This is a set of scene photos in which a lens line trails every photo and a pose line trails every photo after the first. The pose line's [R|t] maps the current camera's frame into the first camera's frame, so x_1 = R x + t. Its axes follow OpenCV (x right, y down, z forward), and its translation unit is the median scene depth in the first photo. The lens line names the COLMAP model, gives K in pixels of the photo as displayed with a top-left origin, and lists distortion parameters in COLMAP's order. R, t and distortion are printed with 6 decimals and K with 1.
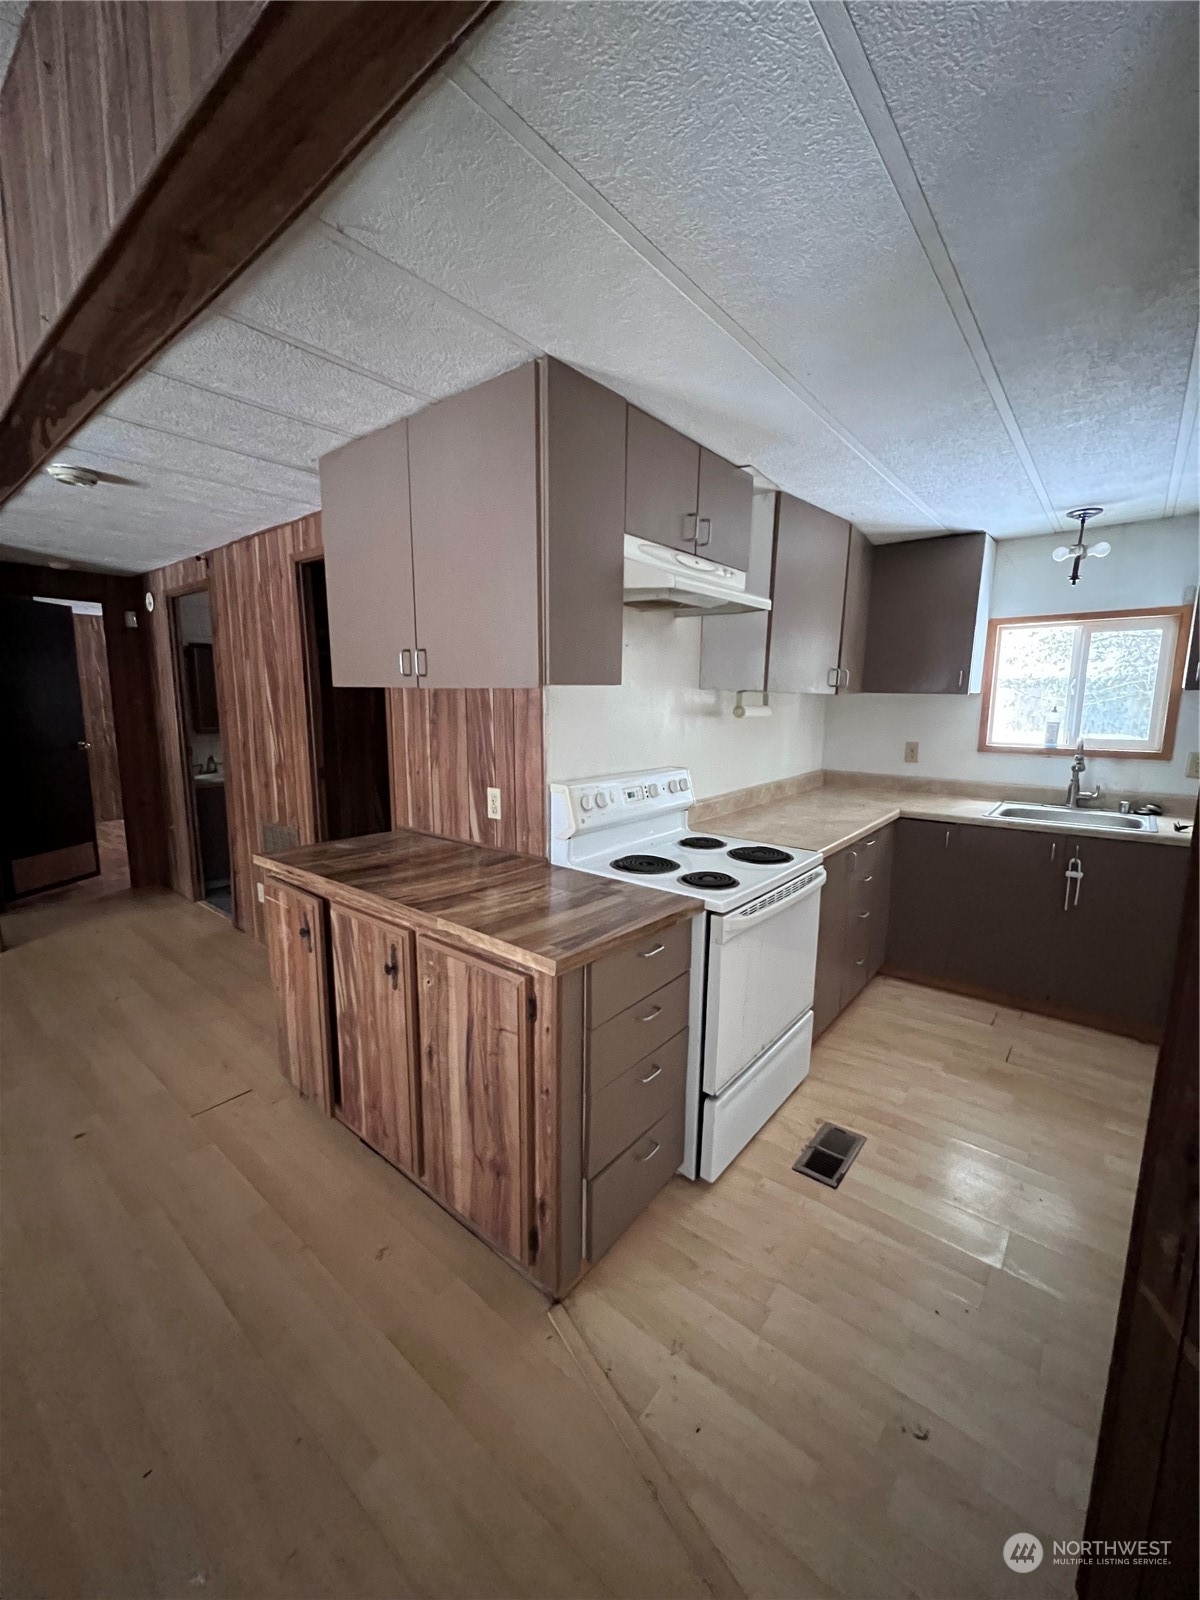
lens RADIAL K [[637.6, 0, 600.0], [0, 637.6, 800.0], [0, 0, 1]] dist [-0.000968, 0.000053]
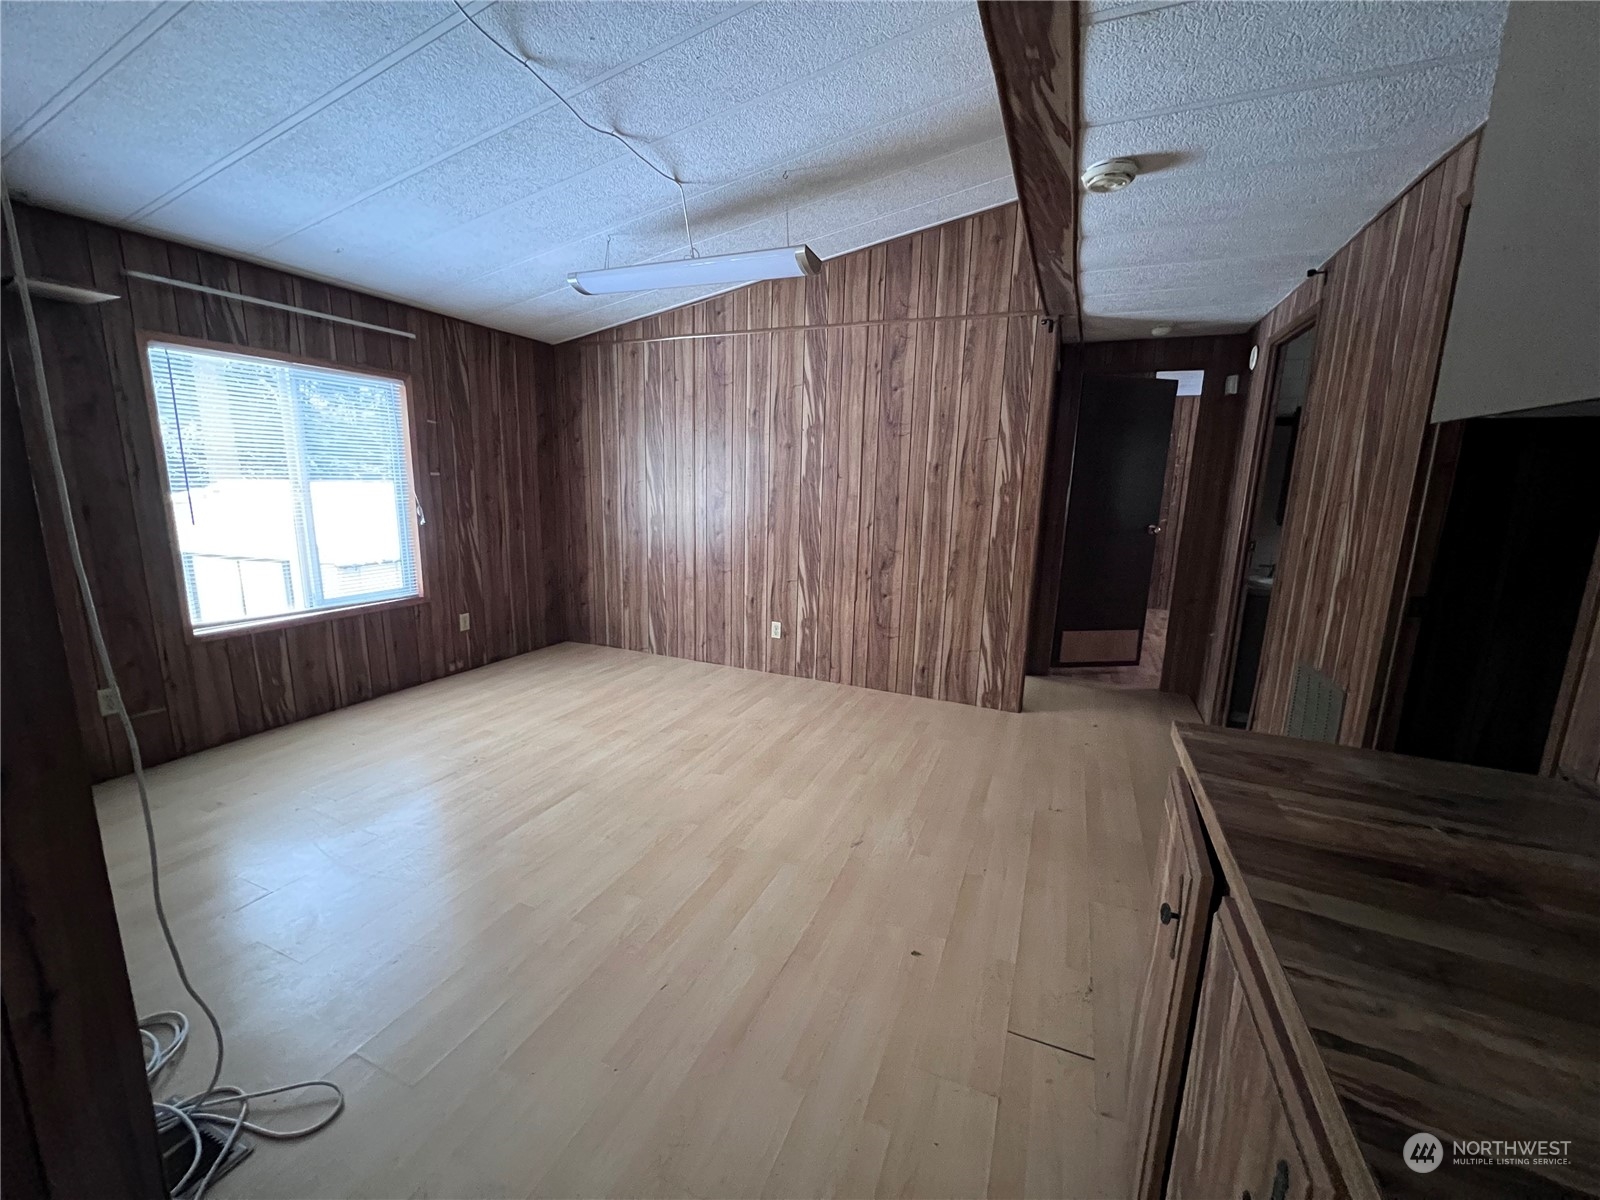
lens RADIAL K [[637.6, 0, 800.0], [0, 637.6, 600.0], [0, 0, 1]] dist [-0.000968, 0.000053]
pose [[0.282793, 0.180235, -0.942095, -0.060800], [-0.171950, 0.975802, 0.135068, -0.024984], [0.943642, 0.123797, 0.306942, 0.274857]]
